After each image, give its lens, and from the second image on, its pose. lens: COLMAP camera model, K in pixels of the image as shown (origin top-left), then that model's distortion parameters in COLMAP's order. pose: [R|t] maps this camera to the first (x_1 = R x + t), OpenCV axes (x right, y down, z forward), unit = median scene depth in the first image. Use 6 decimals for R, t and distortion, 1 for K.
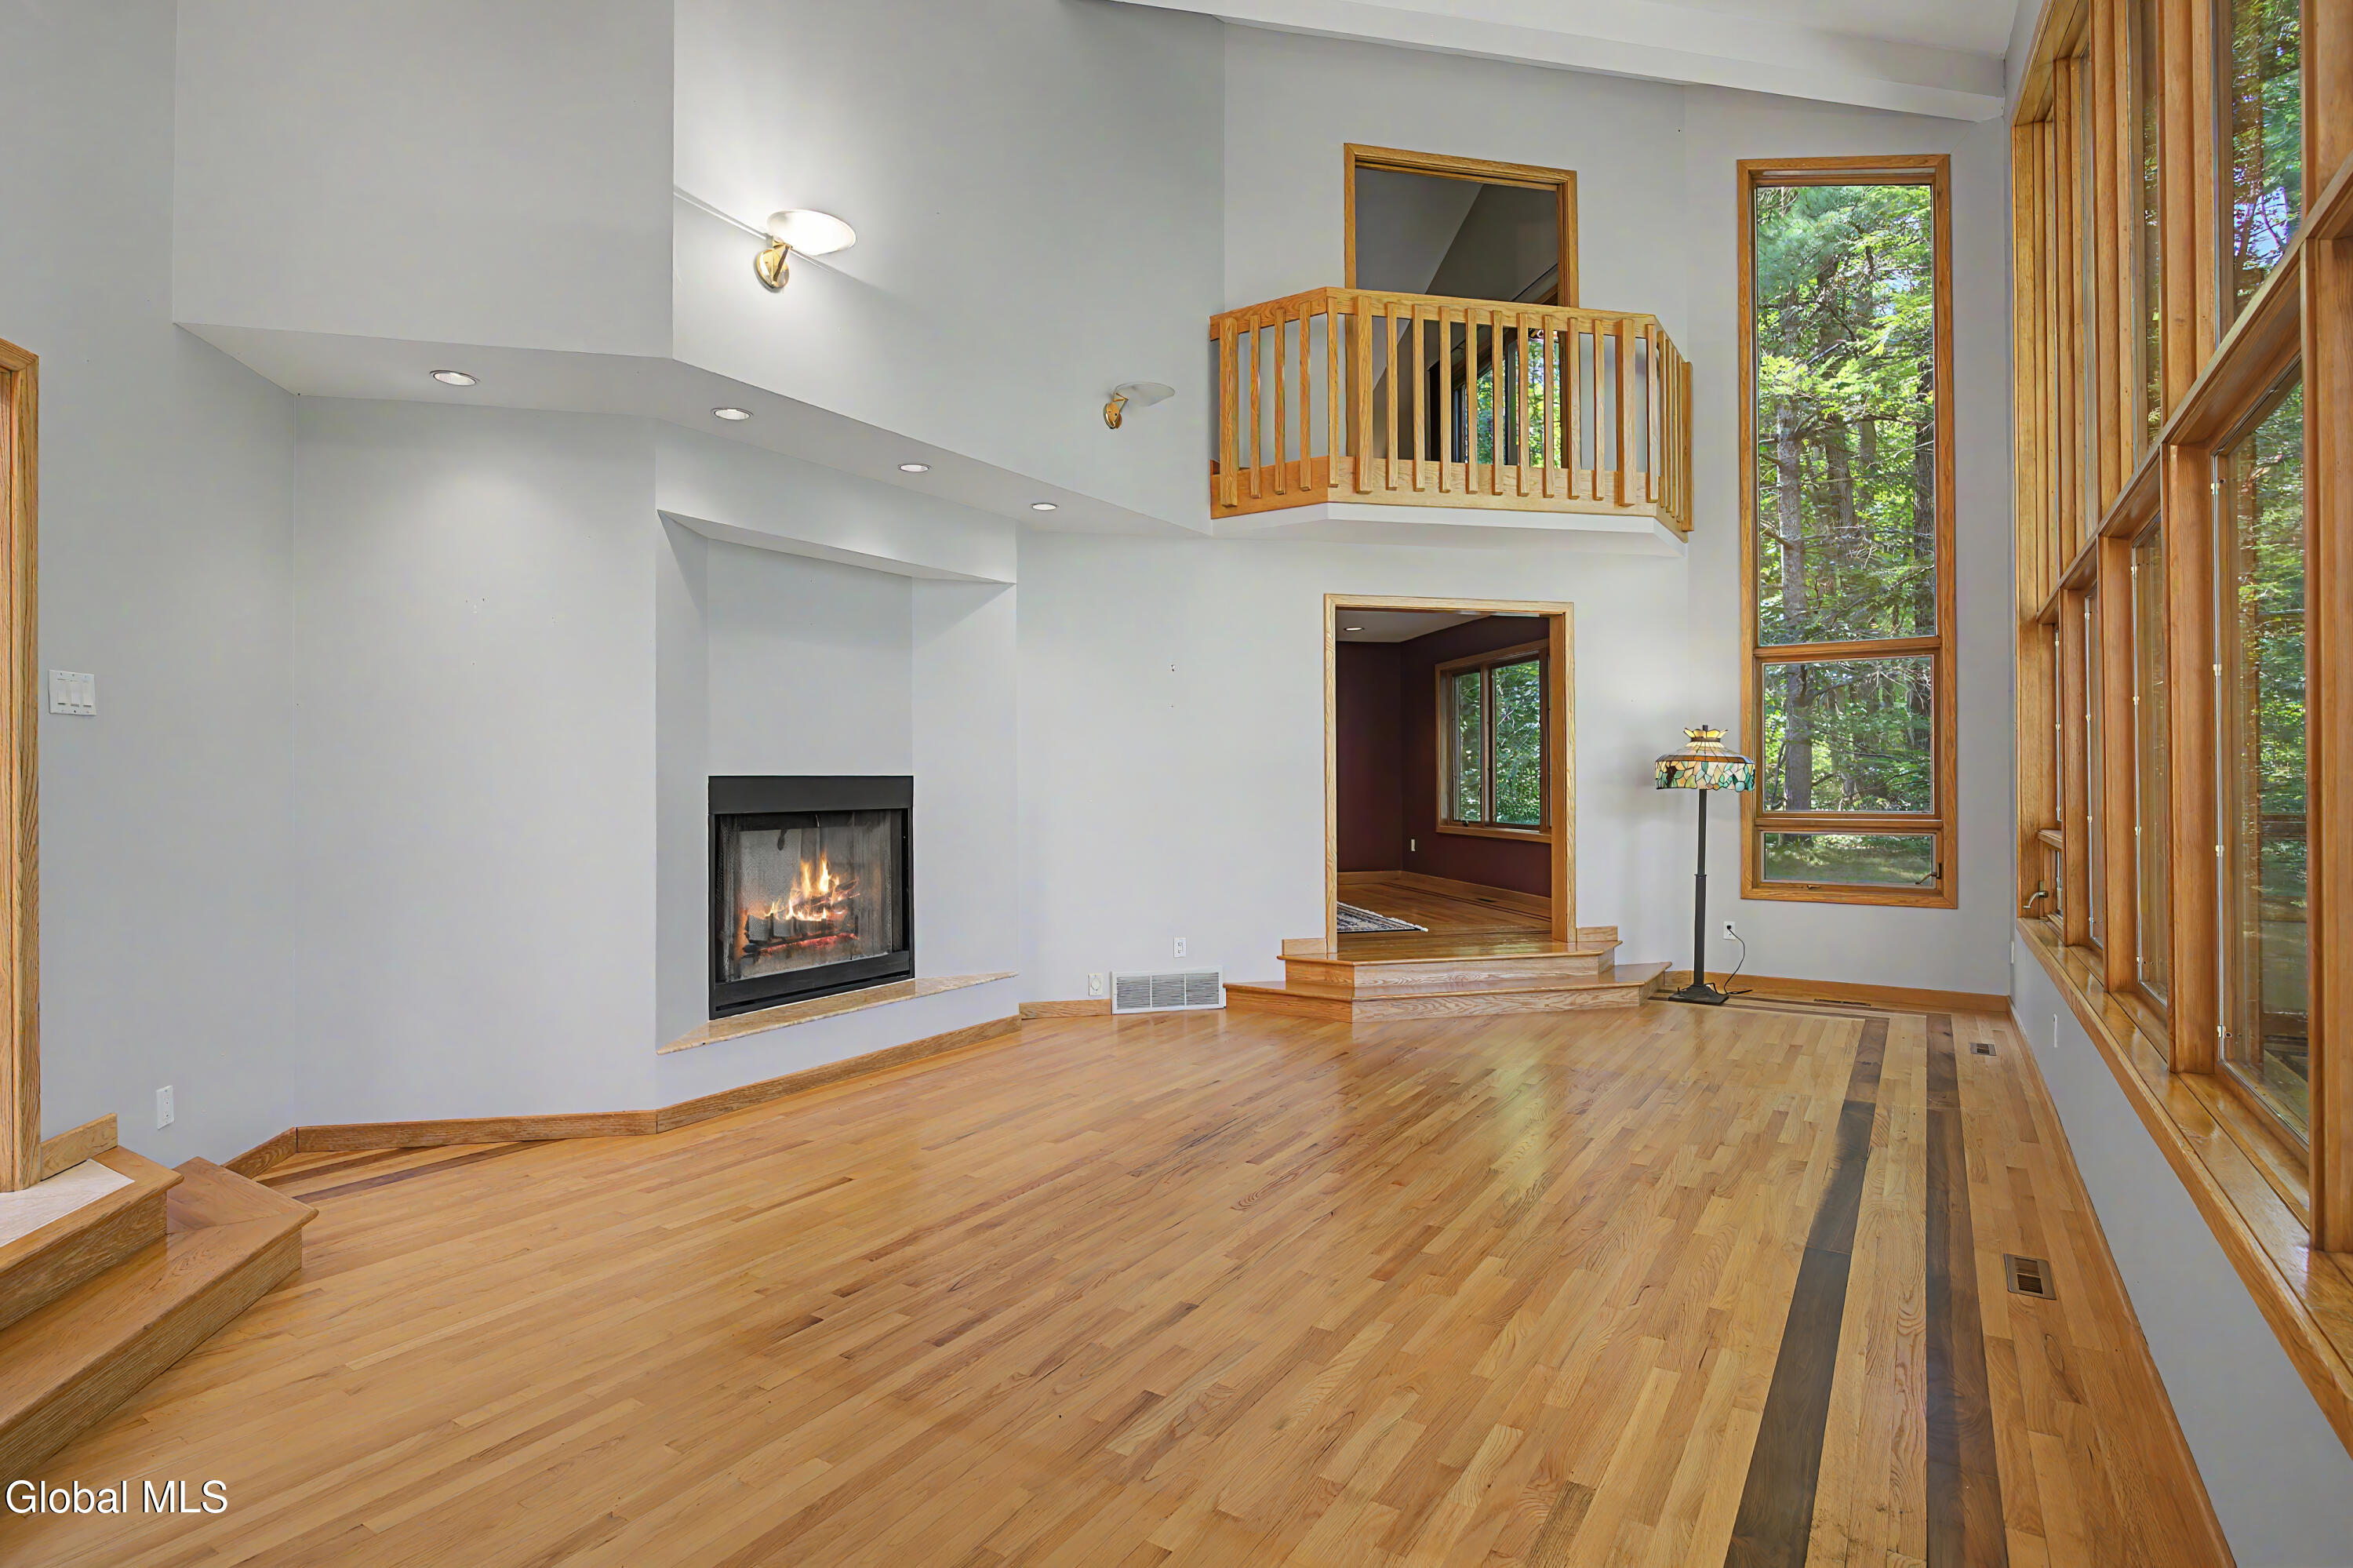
lens RADIAL K [[1217.6, 0, 1178.4], [0, 1217.6, 771.9], [0, 0, 1]] dist [-0.005290, 0.000084]
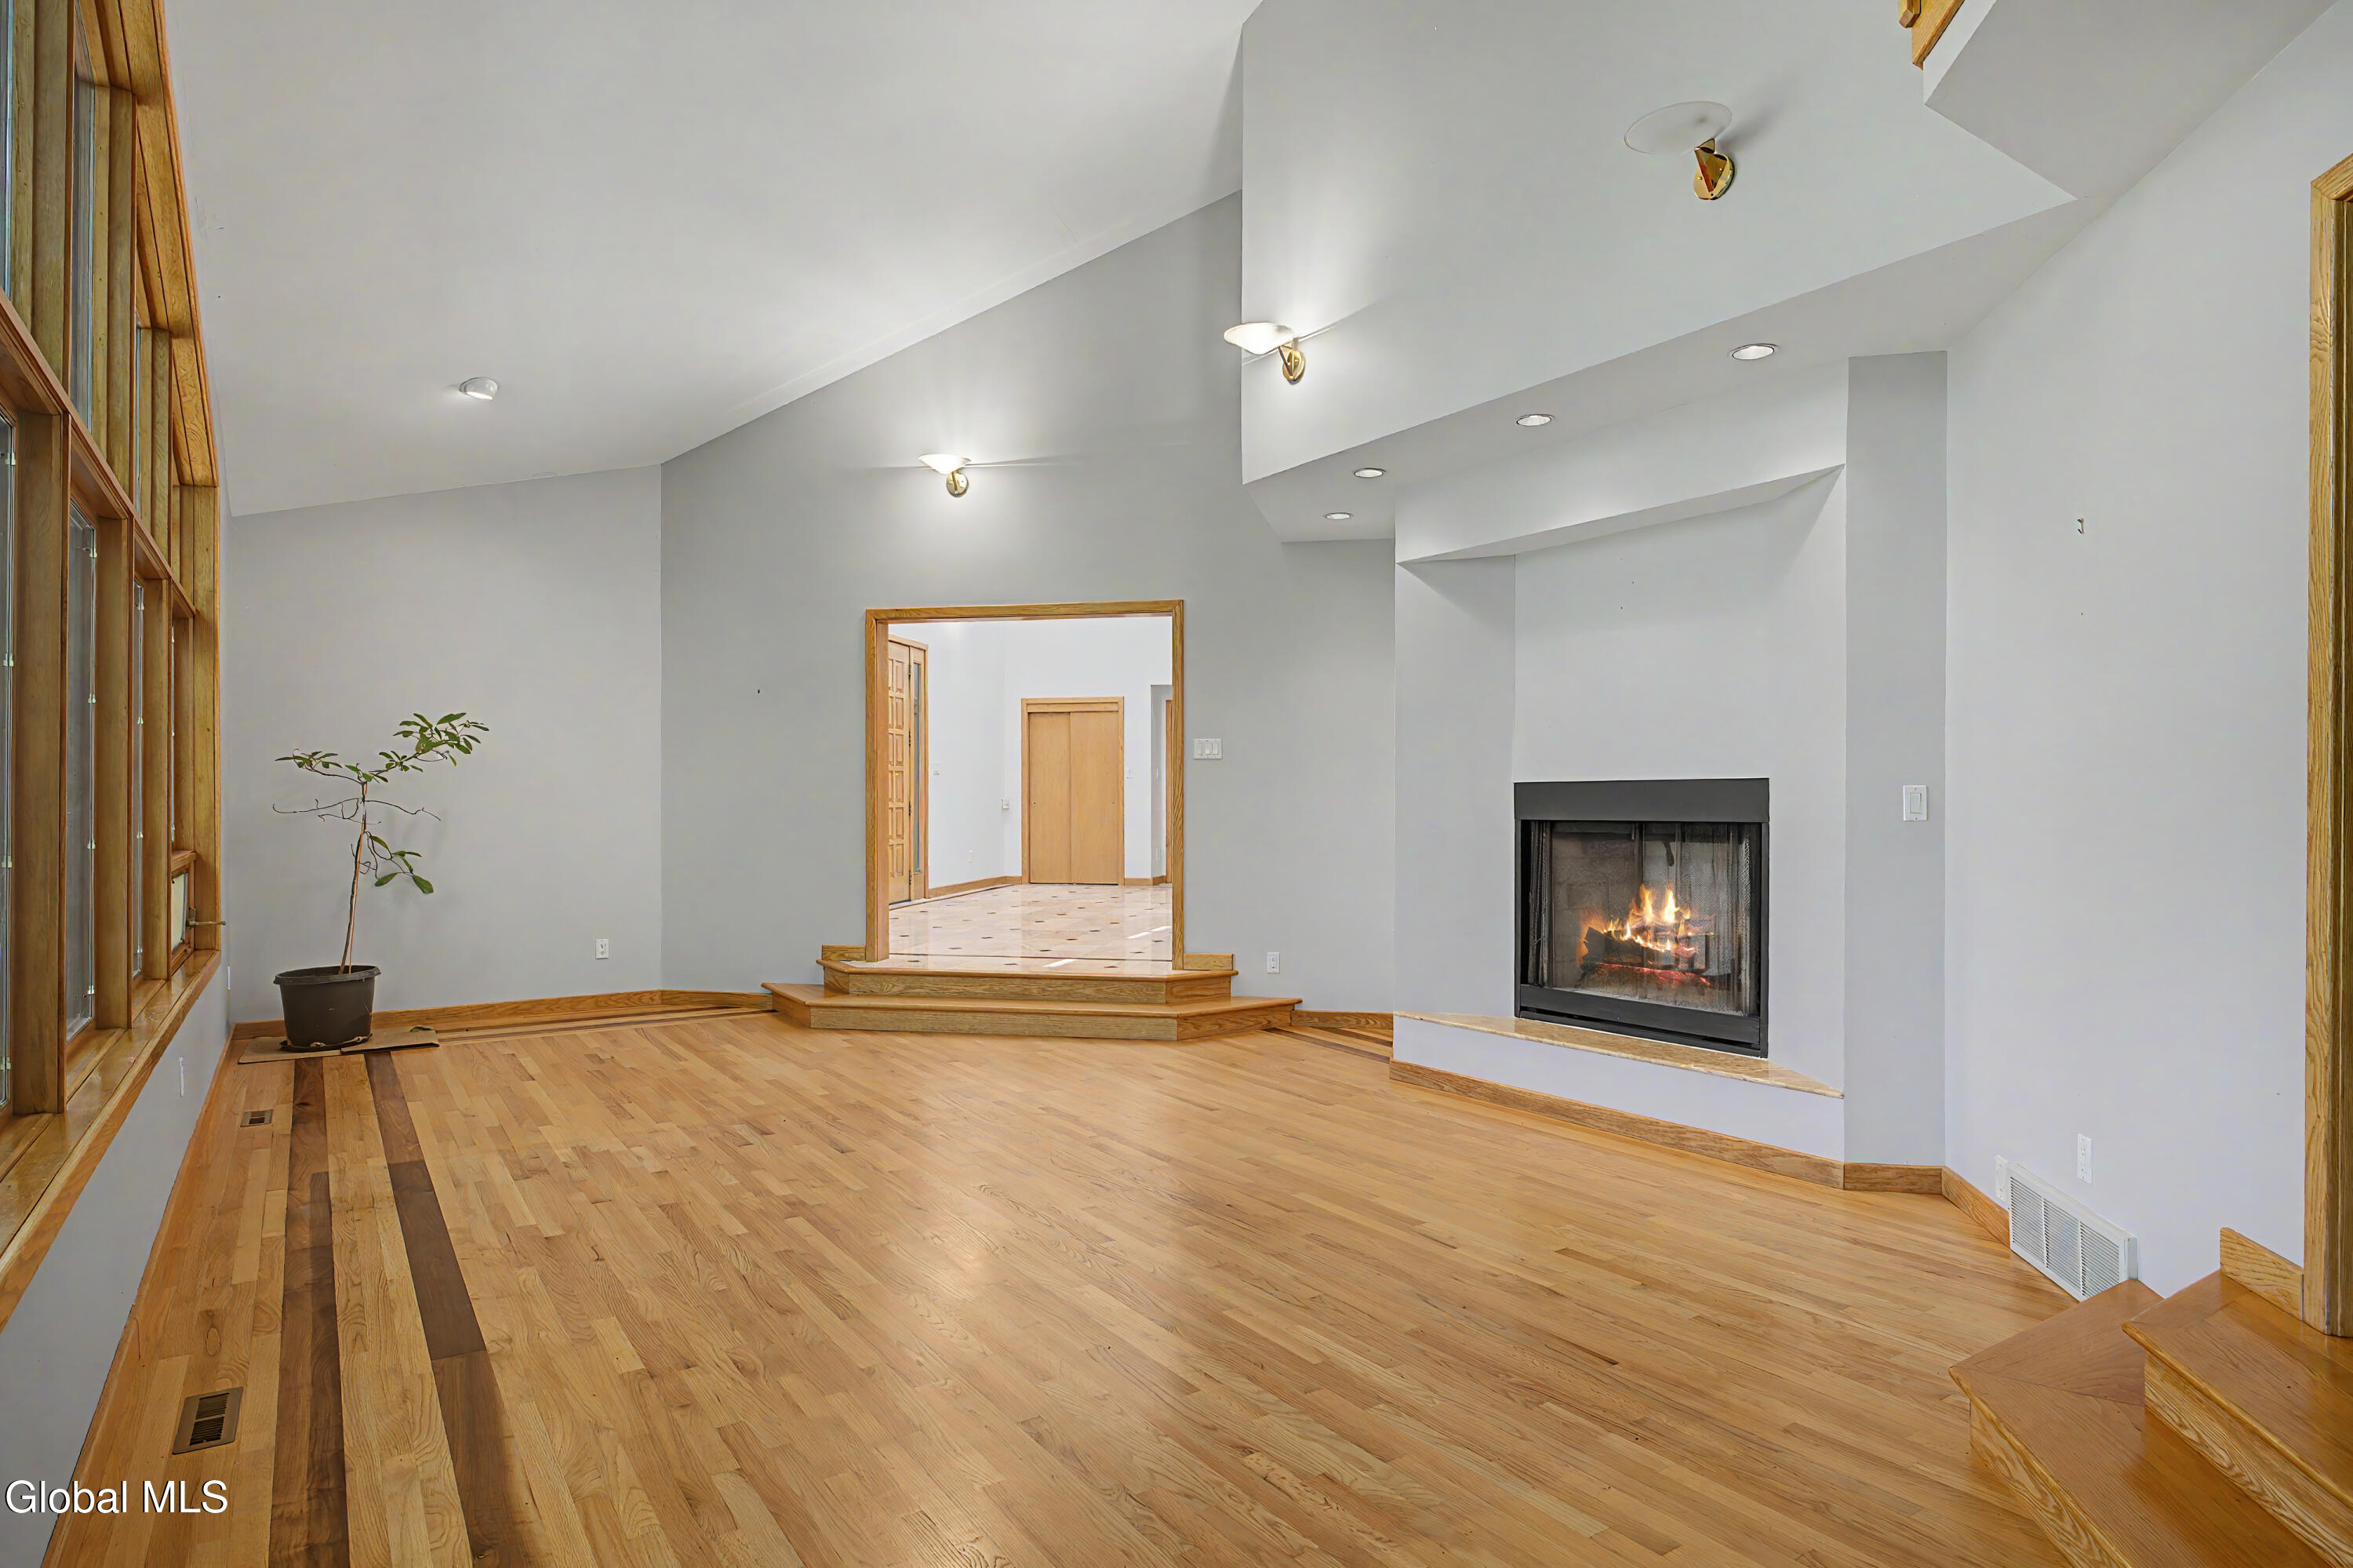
lens RADIAL K [[1294.4, 0, 1180.1], [0, 1294.4, 798.8], [0, 0, 1]] dist [-0.009650, -0.000538]
pose [[-0.411498, 0.006399, -0.911388, 0.728441], [0.011707, 0.999930, 0.001734, 0.010851], [0.911336, -0.009956, -0.411544, 1.167147]]
